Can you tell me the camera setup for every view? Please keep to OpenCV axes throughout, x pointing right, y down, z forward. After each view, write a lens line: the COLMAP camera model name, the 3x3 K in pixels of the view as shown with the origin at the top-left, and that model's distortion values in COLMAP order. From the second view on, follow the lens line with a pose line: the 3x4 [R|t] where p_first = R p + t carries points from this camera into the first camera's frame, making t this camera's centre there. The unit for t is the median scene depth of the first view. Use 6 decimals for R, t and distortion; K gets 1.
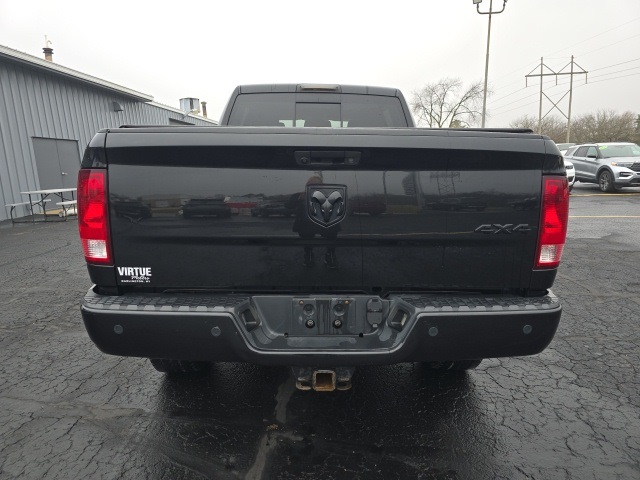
lens RADIAL K [[433.9, 0, 316.0], [0, 433.9, 241.0], [0, 0, 1]] dist [0.028912, -0.000721]
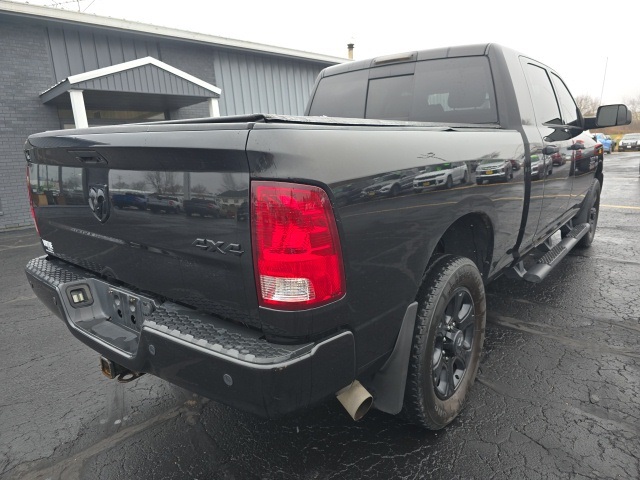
lens RADIAL K [[438.8, 0, 317.4], [0, 438.8, 252.2], [0, 0, 1]] dist [0.024038, 0.000036]
pose [[0.756018, 0.131735, -0.641158, 0.498445], [-0.084701, 0.990991, 0.103739, -0.053679], [0.649048, -0.024122, 0.760365, 0.238359]]
